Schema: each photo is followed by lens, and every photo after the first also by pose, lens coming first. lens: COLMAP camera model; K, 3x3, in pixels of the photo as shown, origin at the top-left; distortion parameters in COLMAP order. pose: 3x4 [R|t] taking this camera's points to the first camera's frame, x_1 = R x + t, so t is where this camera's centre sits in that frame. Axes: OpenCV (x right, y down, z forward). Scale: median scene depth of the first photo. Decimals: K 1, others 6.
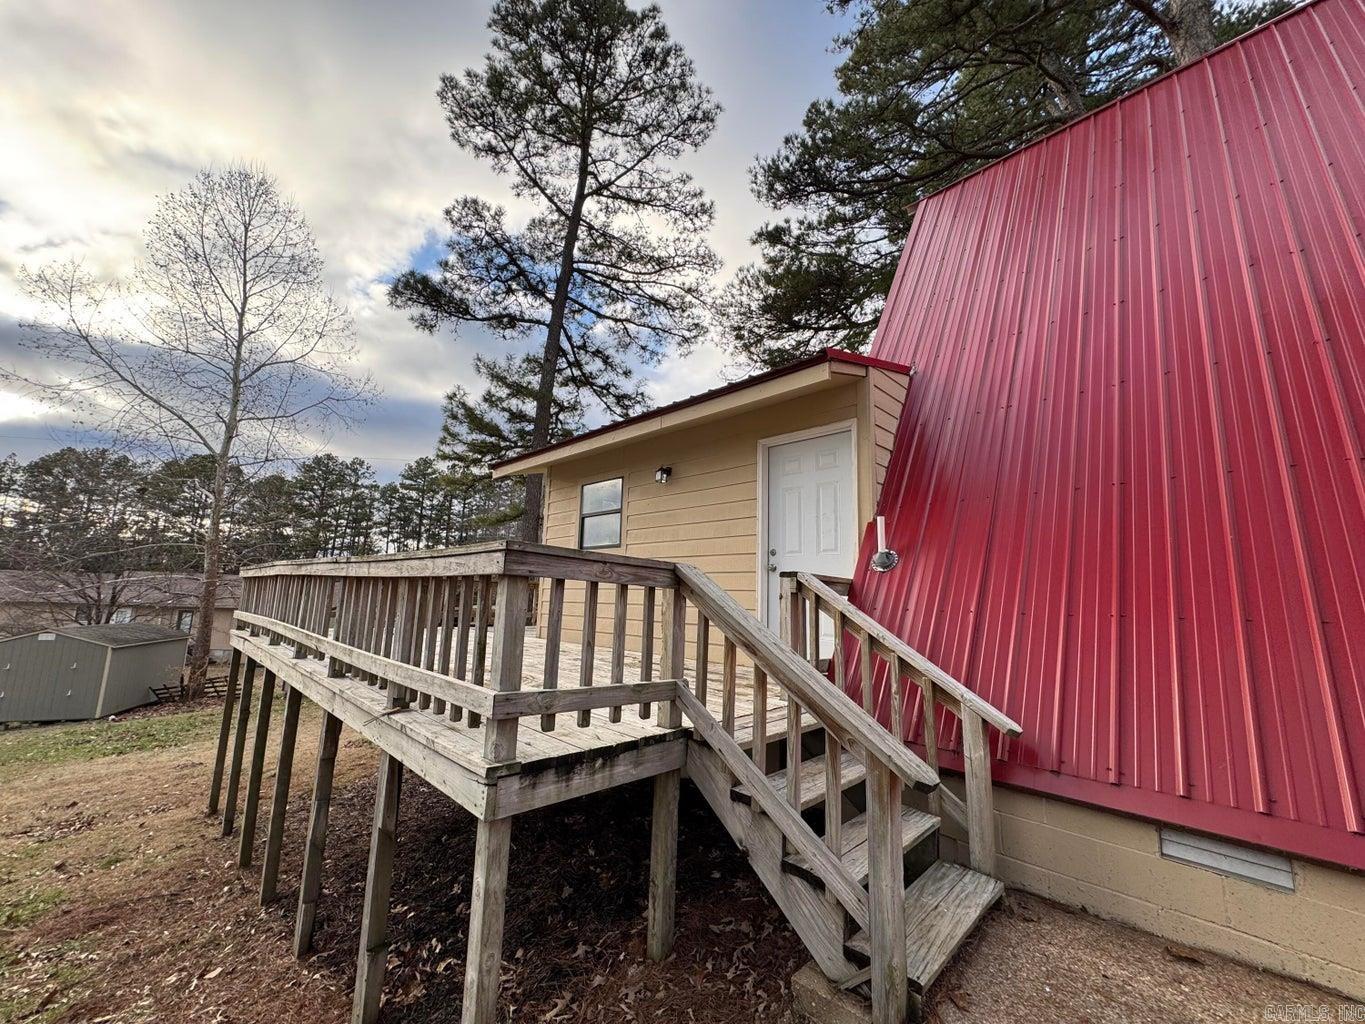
lens RADIAL K [[539.5, 0, 680.6], [0, 539.5, 506.1], [0, 0, 1]] dist [-0.001853, 0.000301]
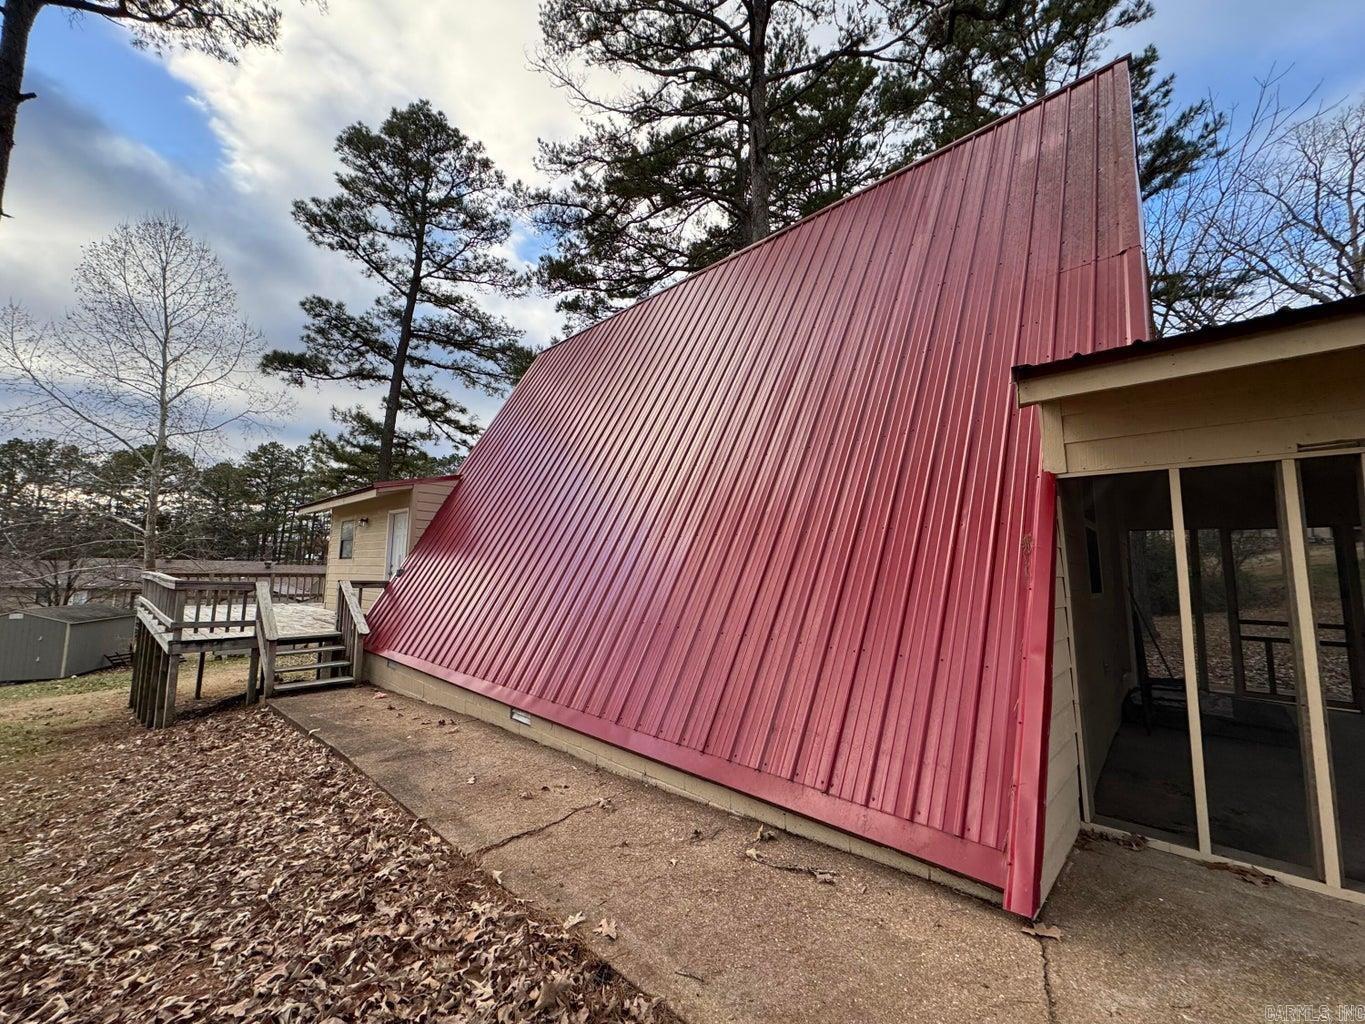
lens RADIAL K [[539.5, 0, 682.4], [0, 539.5, 508.9], [0, 0, 1]] dist [-0.001853, 0.000301]
pose [[0.999073, -0.010153, 0.041830, 0.296402], [0.007765, 0.998352, 0.056851, -0.059909], [-0.042339, -0.056473, 0.997506, -0.275581]]
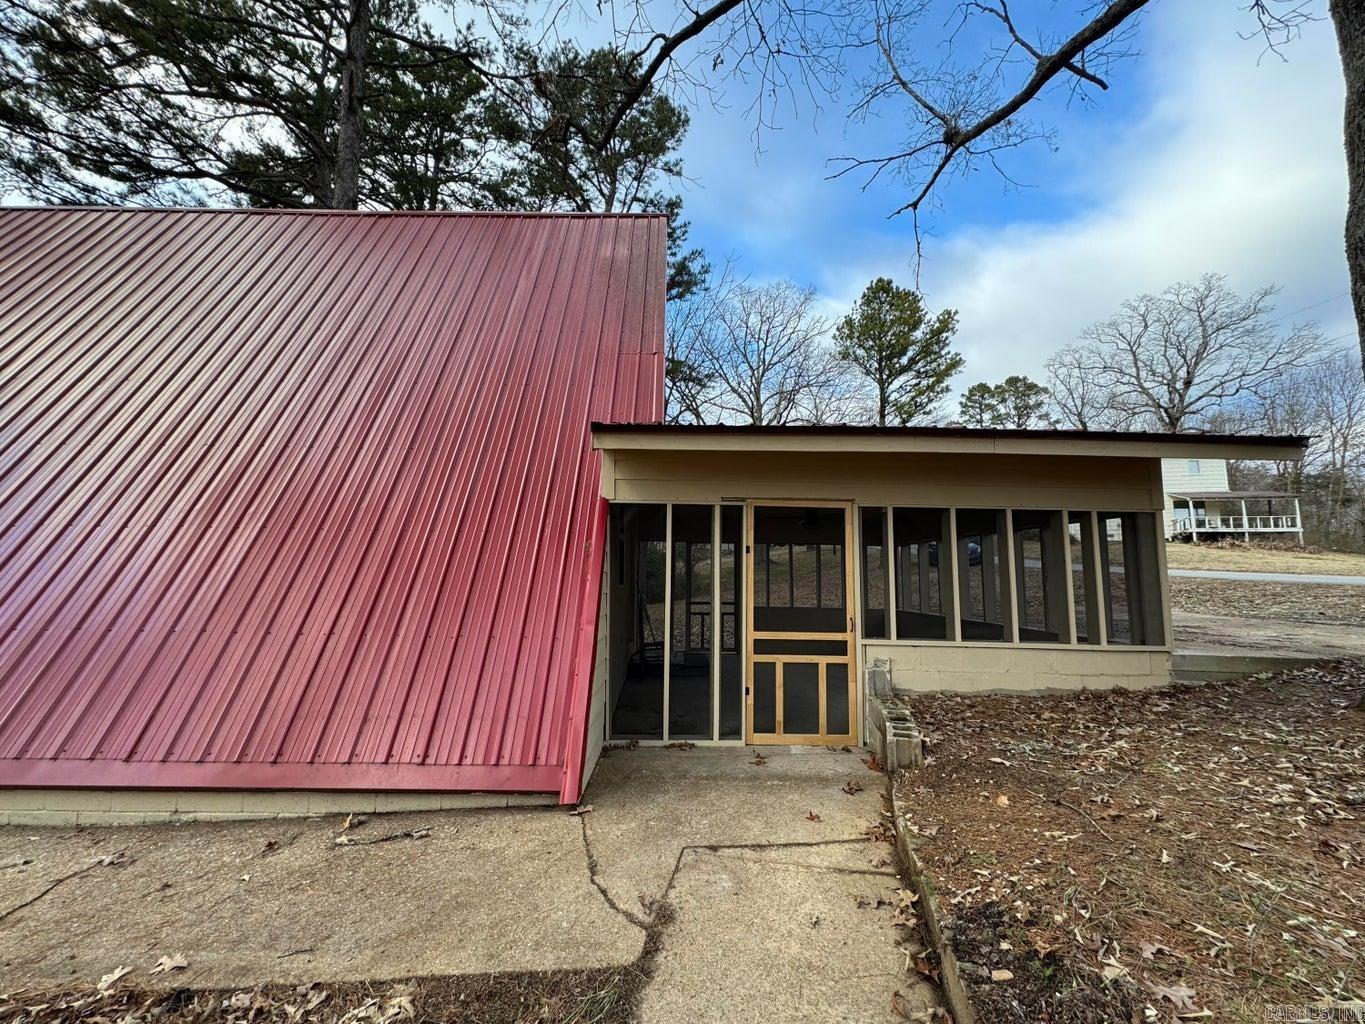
lens RADIAL K [[539.5, 0, 680.1], [0, 539.5, 512.2], [0, 0, 1]] dist [-0.001853, 0.000301]
pose [[0.686236, 0.064134, 0.724546, 0.268899], [-0.112863, 0.993430, 0.018960, -0.063078], [-0.718570, -0.094785, 0.688965, -0.300028]]
